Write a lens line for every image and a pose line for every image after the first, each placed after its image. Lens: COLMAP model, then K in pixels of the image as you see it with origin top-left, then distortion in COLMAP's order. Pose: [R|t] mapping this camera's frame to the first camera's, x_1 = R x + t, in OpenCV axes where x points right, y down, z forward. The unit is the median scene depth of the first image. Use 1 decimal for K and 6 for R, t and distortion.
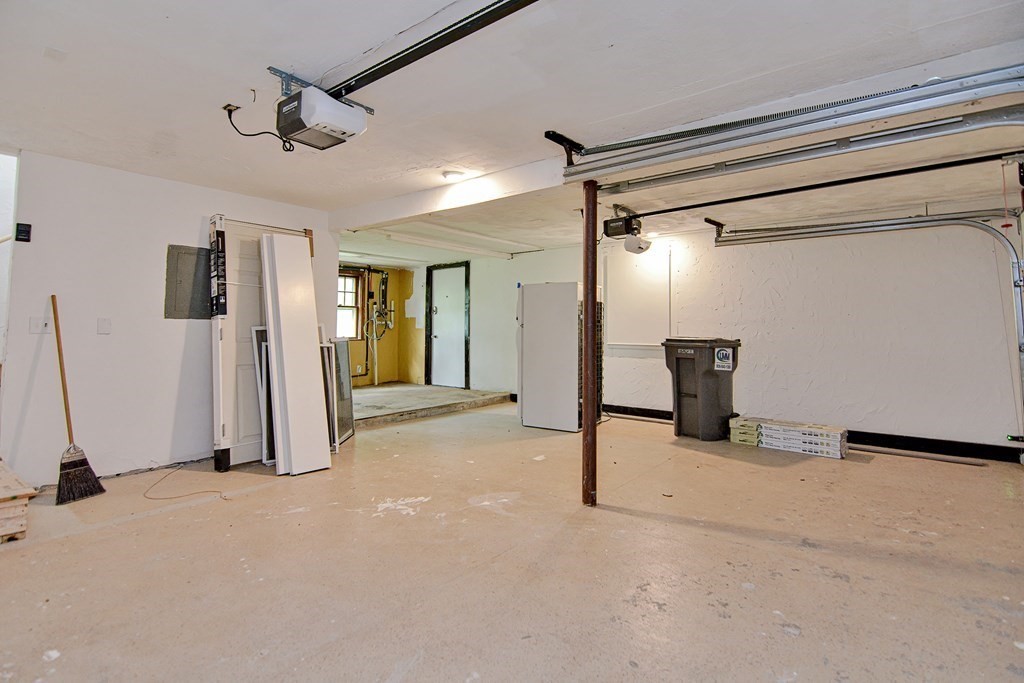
lens RADIAL K [[497.6, 0, 516.3], [0, 497.6, 344.9], [0, 0, 1]] dist [-0.000593, -0.011403]
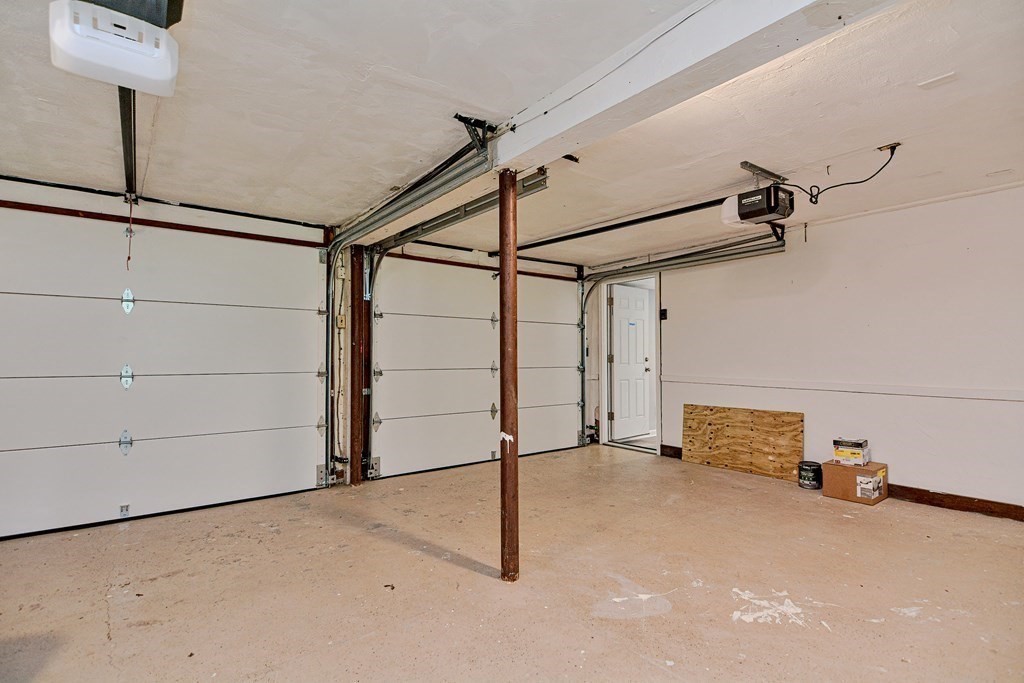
lens RADIAL K [[497.6, 0, 516.3], [0, 497.6, 344.9], [0, 0, 1]] dist [-0.000593, -0.011403]
pose [[-0.968341, 0.003102, 0.249613, -0.067975], [0.006551, 0.999894, 0.012985, -0.069341], [-0.249547, 0.014209, -0.968259, 1.898532]]
